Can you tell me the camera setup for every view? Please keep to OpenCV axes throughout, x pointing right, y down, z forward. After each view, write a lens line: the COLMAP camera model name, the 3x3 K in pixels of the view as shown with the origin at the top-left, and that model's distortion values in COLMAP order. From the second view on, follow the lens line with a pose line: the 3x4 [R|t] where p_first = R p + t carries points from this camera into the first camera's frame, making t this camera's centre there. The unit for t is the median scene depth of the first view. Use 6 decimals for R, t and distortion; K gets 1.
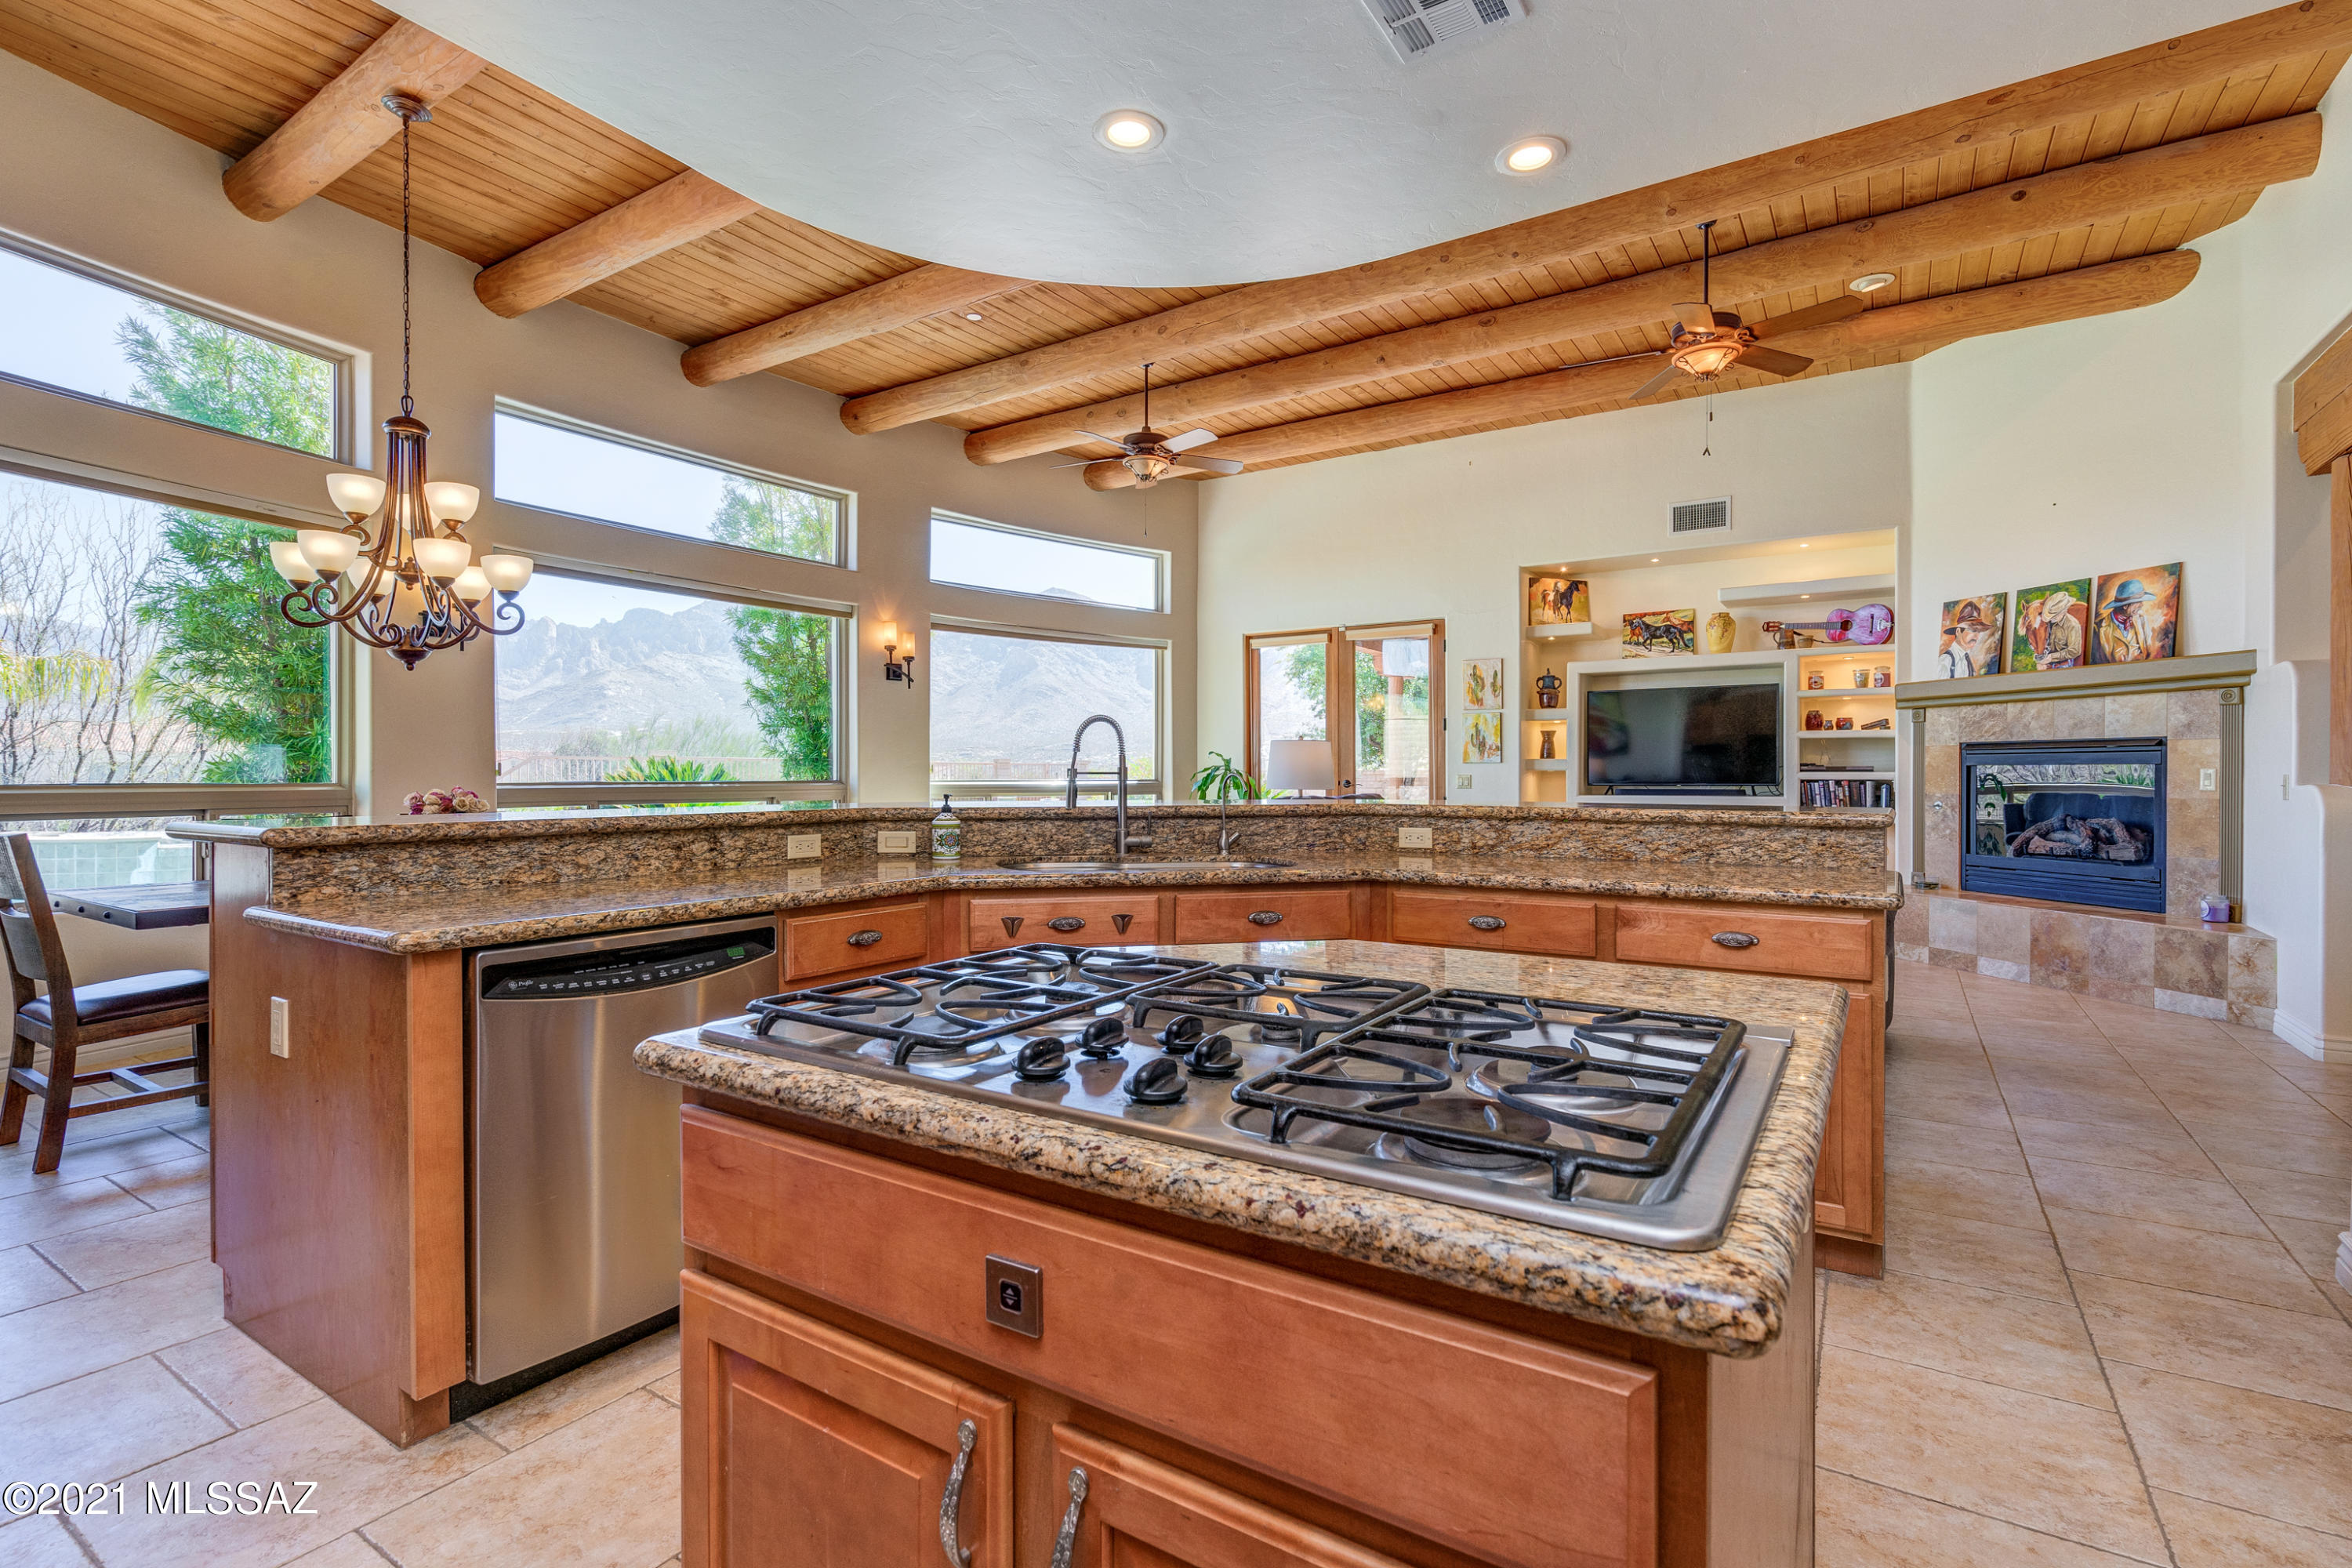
lens RADIAL K [[1064.6, 0, 1106.7], [0, 1064.6, 772.8], [0, 0, 1]] dist [-0.003243, 0.002083]
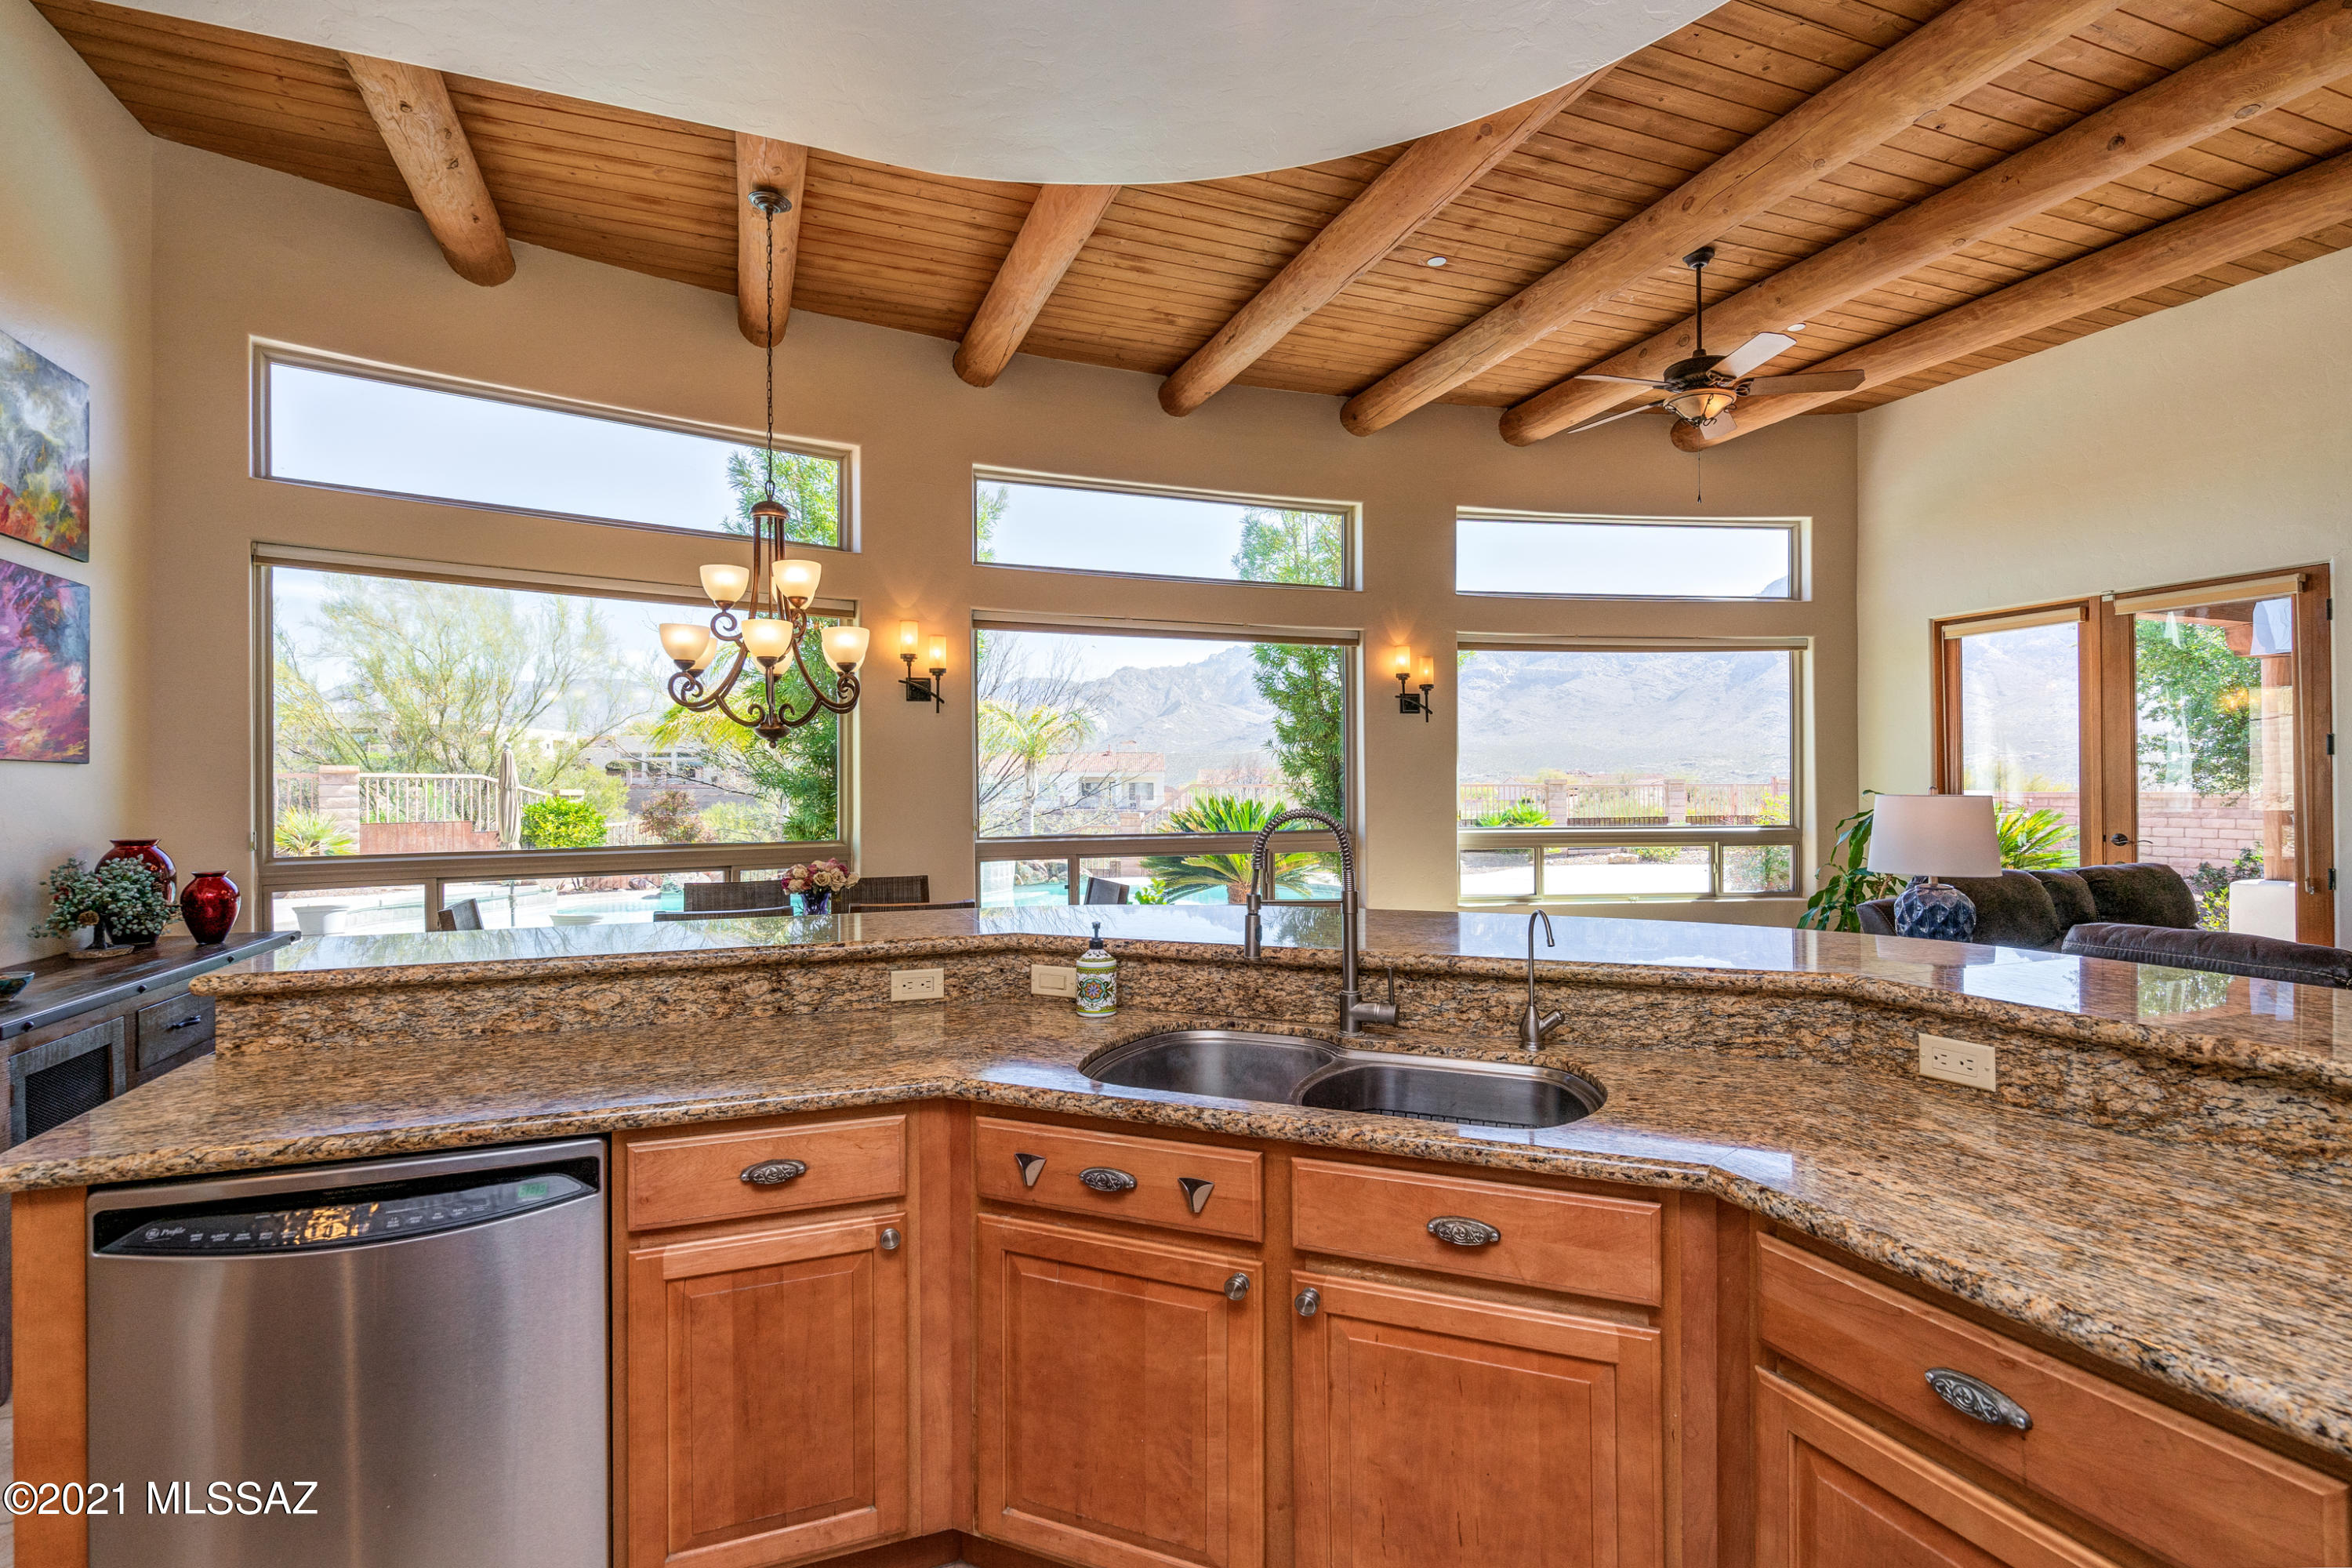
lens RADIAL K [[1064.6, 0, 1167.9], [0, 1064.6, 781.2], [0, 0, 1]] dist [-0.003243, 0.002083]
pose [[0.836324, -0.010641, -0.548132, 0.184571], [0.007146, 0.999938, -0.008508, -0.044457], [0.548189, 0.003199, 0.836349, 0.296121]]
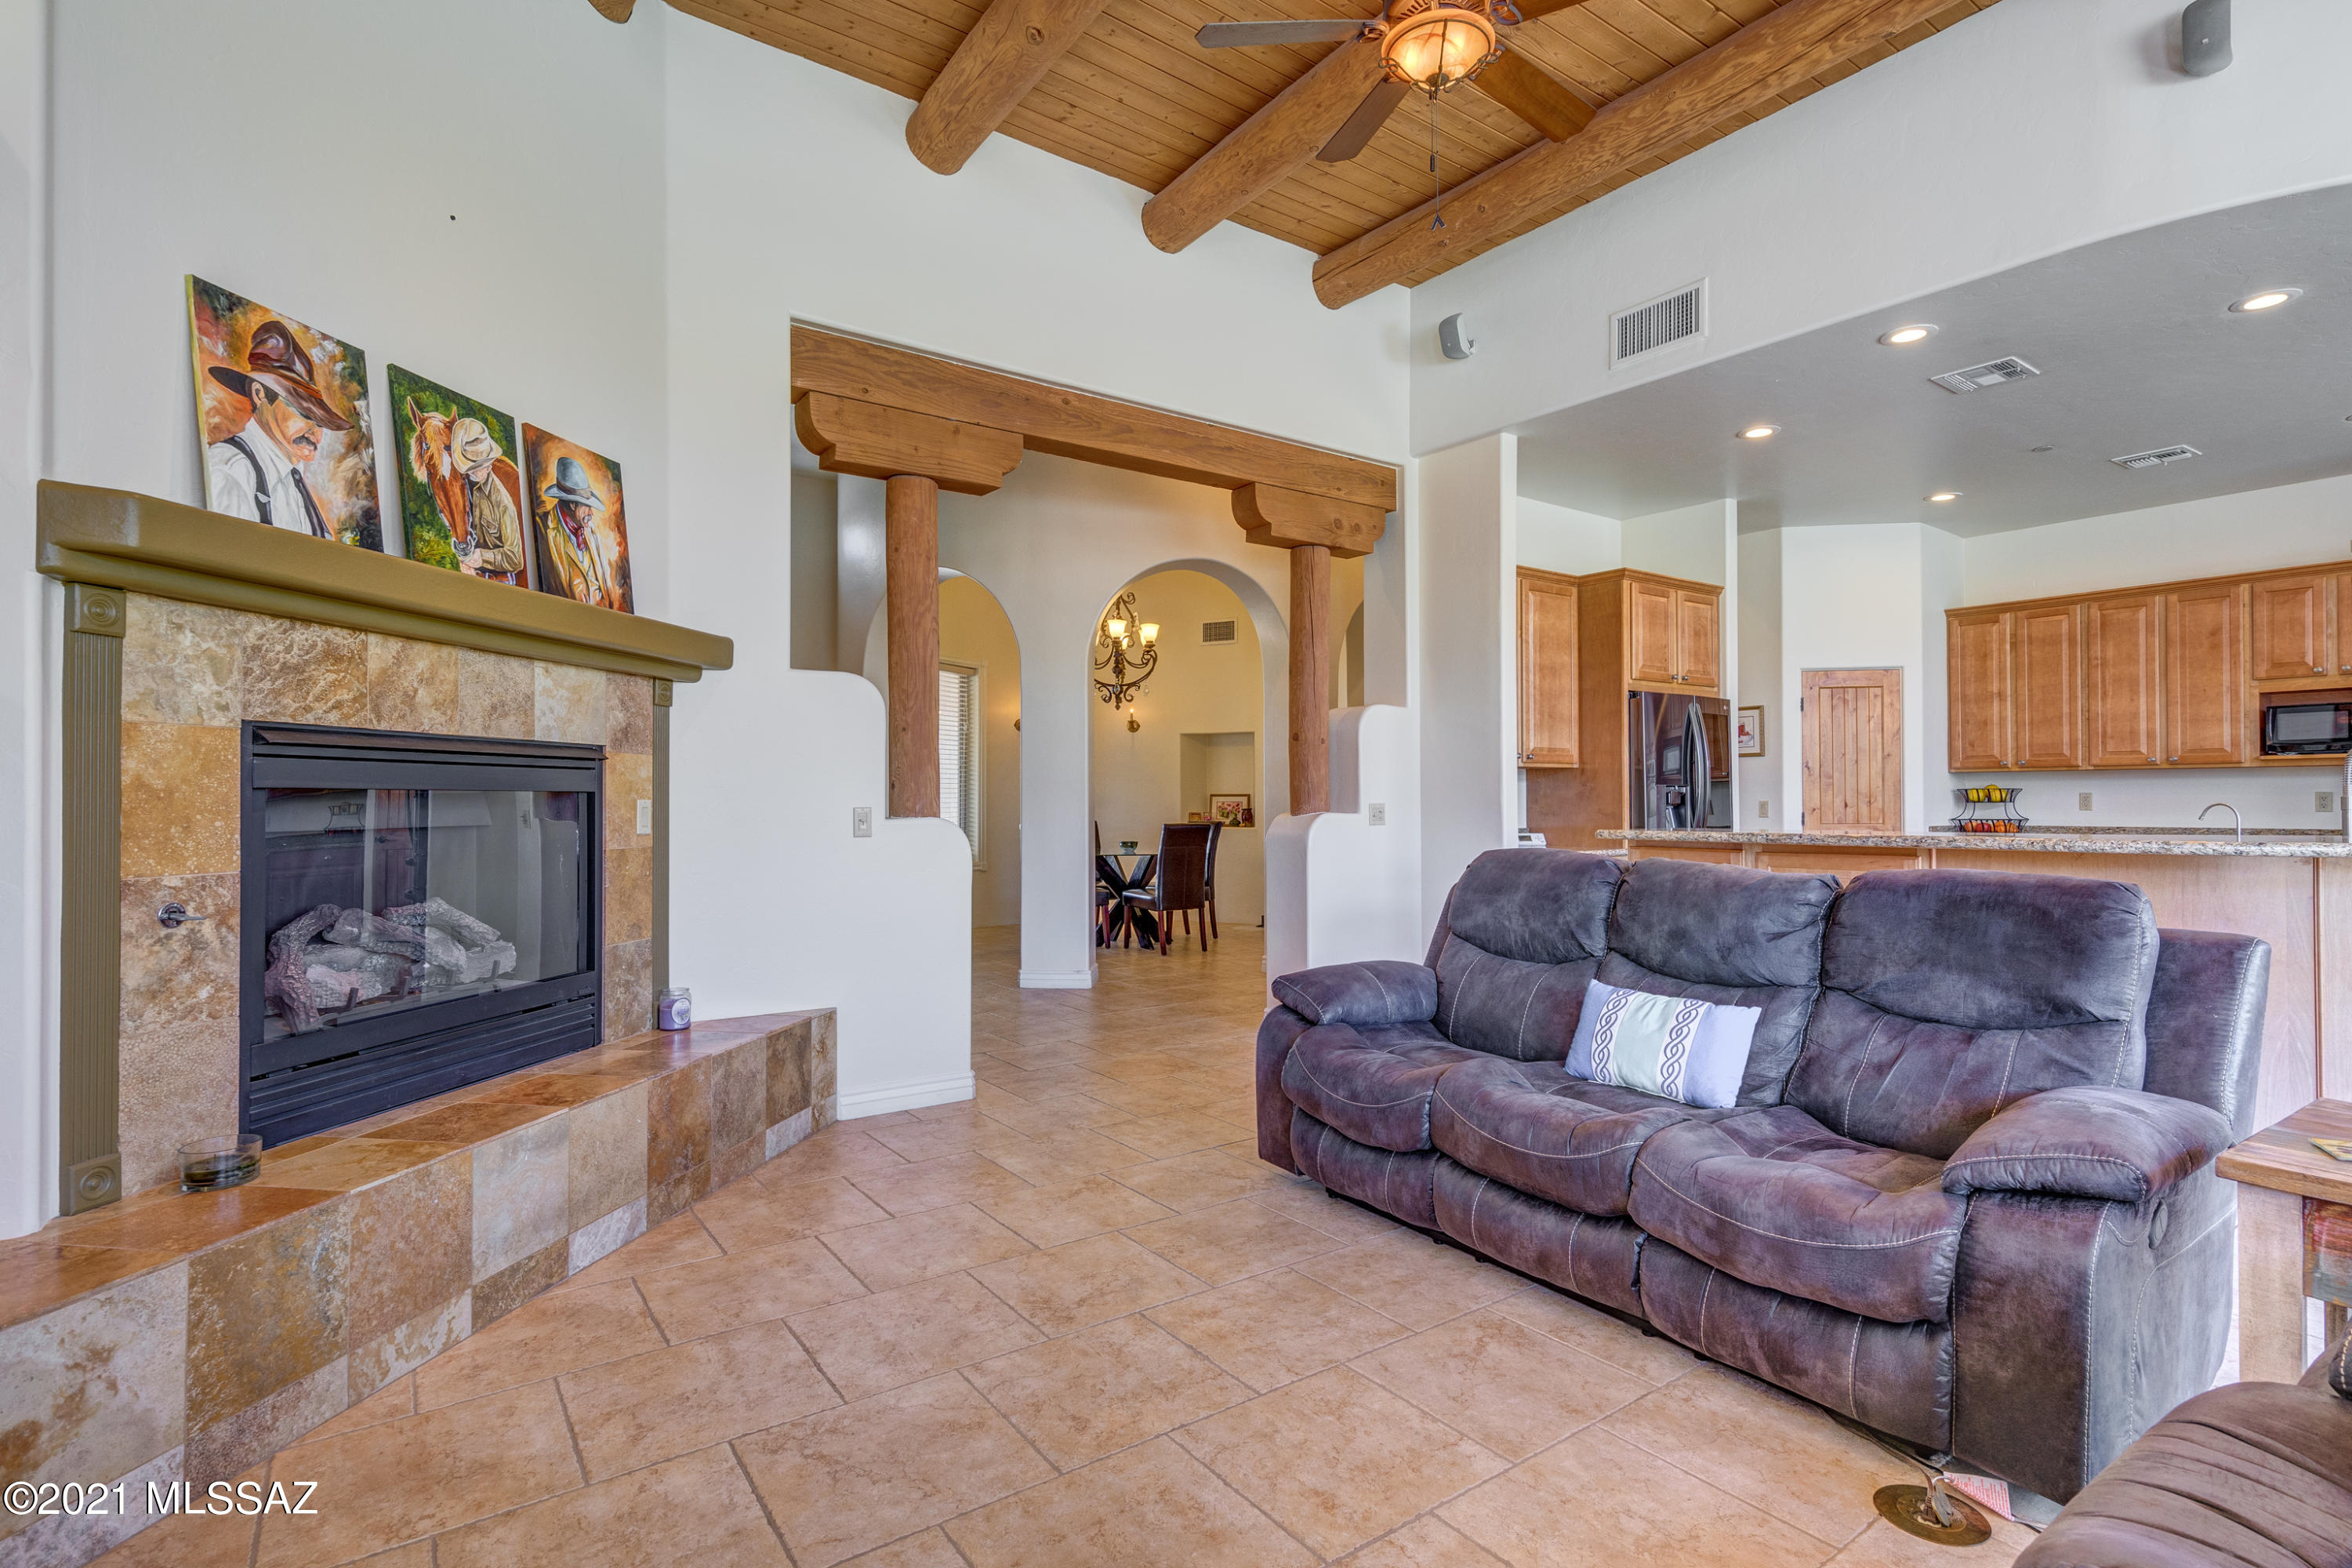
lens RADIAL K [[1126.7, 0, 1191.3], [0, 1126.7, 789.7], [0, 0, 1]] dist [-0.000174, 0.001348]
pose [[-0.952746, -0.003144, 0.303752, 0.408185], [-0.006194, 0.999940, -0.009080, -0.004732], [-0.303705, -0.010532, -0.952708, 1.254126]]
